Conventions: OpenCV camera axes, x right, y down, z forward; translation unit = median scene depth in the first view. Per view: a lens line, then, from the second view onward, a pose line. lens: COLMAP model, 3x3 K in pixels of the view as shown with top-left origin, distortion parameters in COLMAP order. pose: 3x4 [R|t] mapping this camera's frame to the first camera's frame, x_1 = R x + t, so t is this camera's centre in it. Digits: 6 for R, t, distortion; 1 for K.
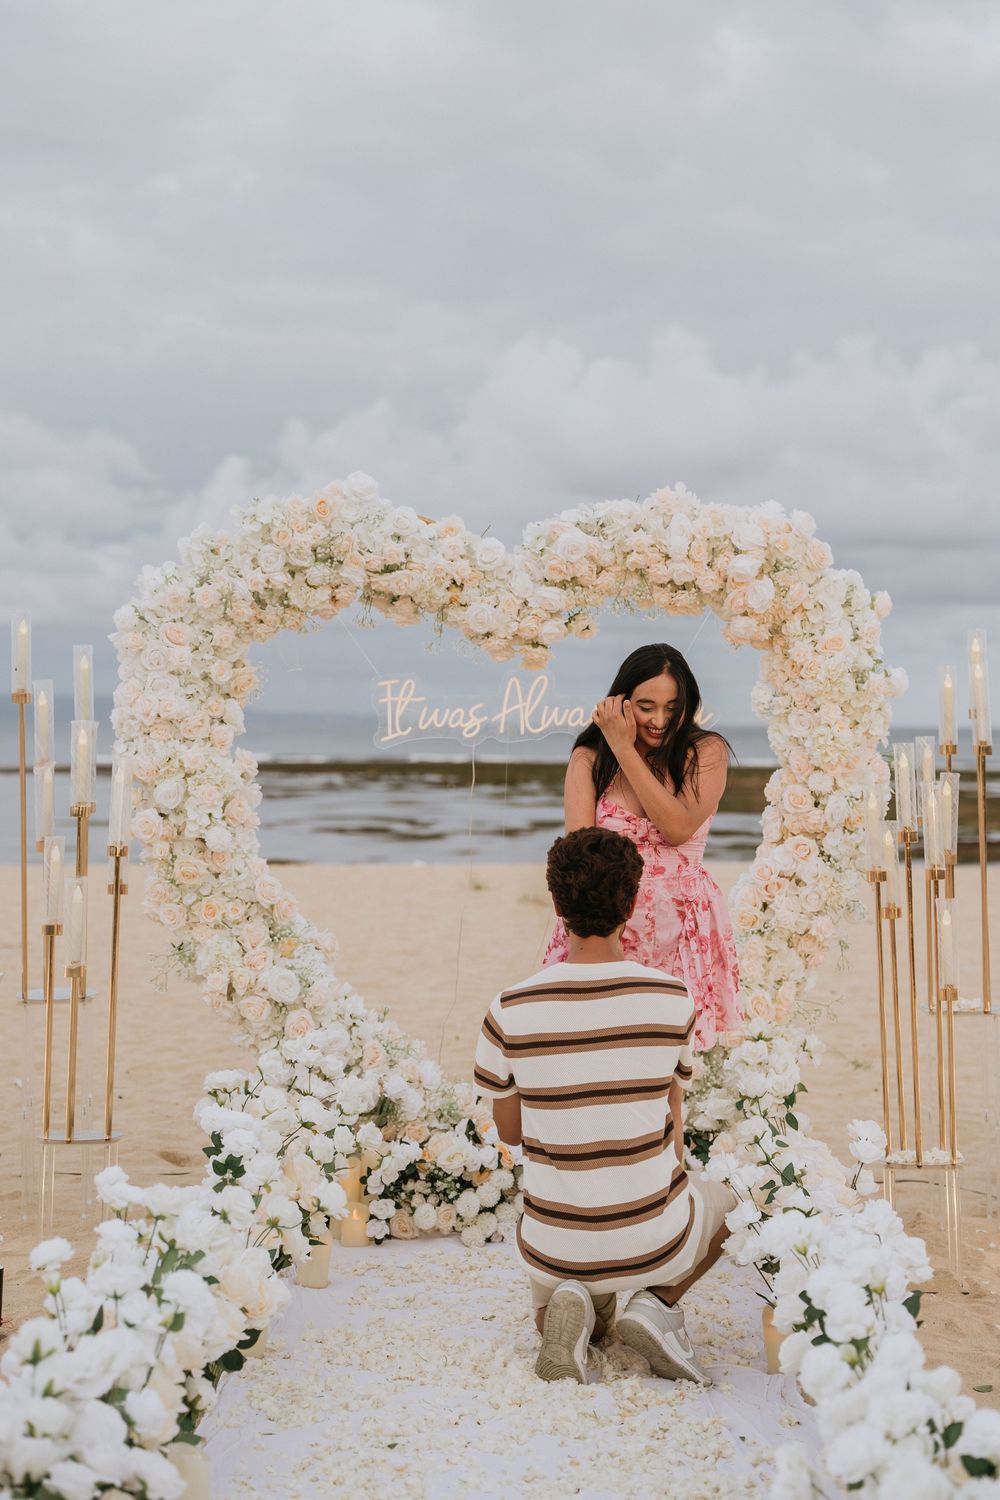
lens RADIAL K [[2568.2, 0, 537.9], [0, 2568.2, 651.7], [0, 0, 1]] dist [0.276360, 0.000000]
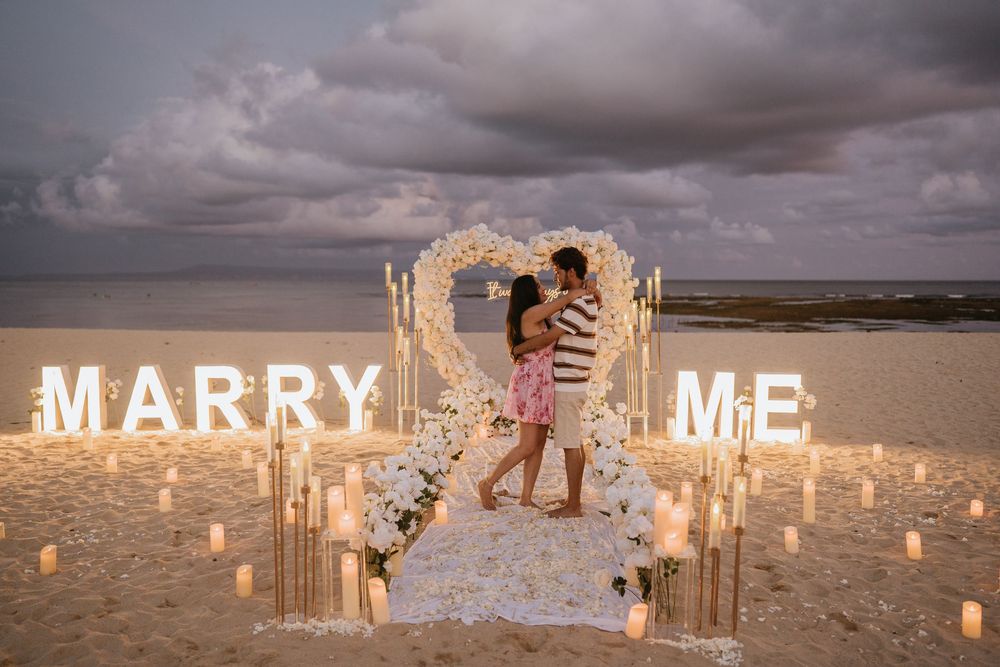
lens RADIAL K [[919.5, 0, 498.1], [0, 919.5, 341.9], [0, 0, 1]] dist [-0.022236, 0.051989]
pose [[0.999191, -0.000840, -0.040209, 0.003001], [0.004578, 0.995657, 0.092983, -0.025839], [0.039956, -0.093092, 0.994855, -0.262822]]
